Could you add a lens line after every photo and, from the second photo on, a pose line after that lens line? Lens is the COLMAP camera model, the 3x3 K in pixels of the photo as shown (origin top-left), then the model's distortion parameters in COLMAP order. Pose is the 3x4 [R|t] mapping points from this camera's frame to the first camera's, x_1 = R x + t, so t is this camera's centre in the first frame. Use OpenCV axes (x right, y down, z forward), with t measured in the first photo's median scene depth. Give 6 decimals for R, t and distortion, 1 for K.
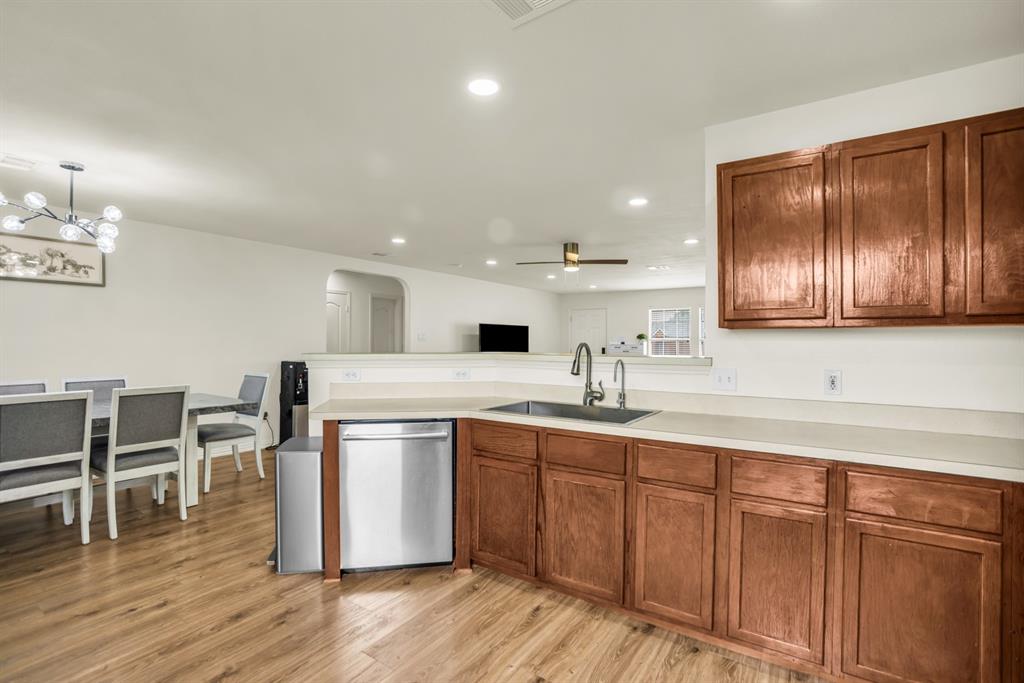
lens RADIAL K [[464.7, 0, 519.7], [0, 464.7, 354.7], [0, 0, 1]] dist [-0.021231, -0.000191]
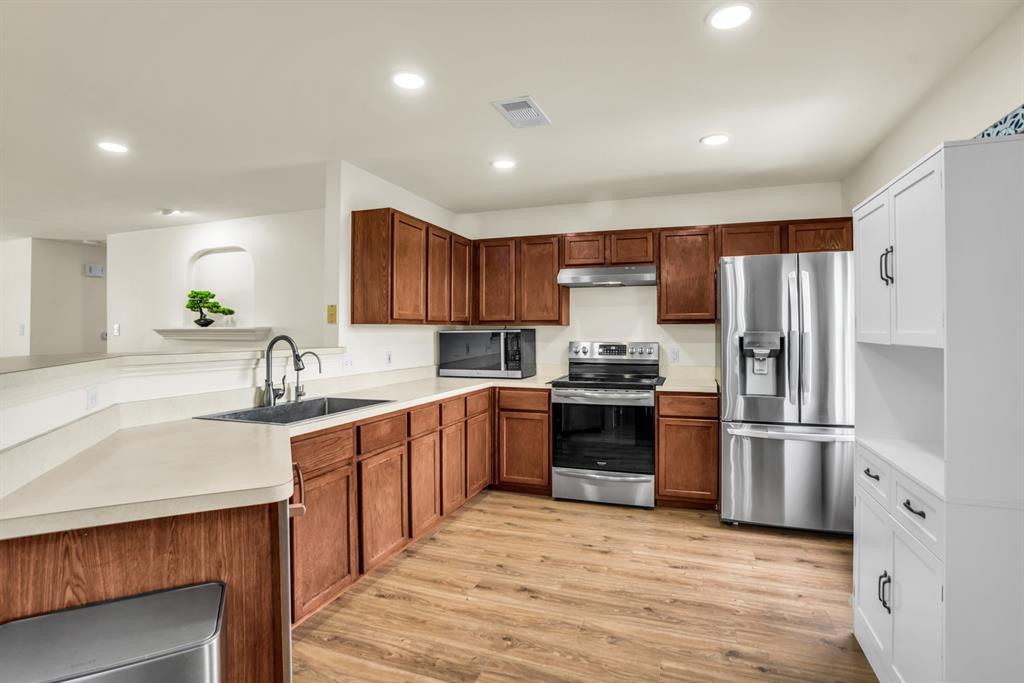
lens RADIAL K [[507.7, 0, 487.1], [0, 507.7, 339.2], [0, 0, 1]] dist [-0.036154, 0.008665]
pose [[-0.197046, -0.007316, 0.980367, -0.644186], [0.029851, 0.999464, 0.013458, -0.013349], [-0.979940, 0.031917, -0.196722, 0.574231]]
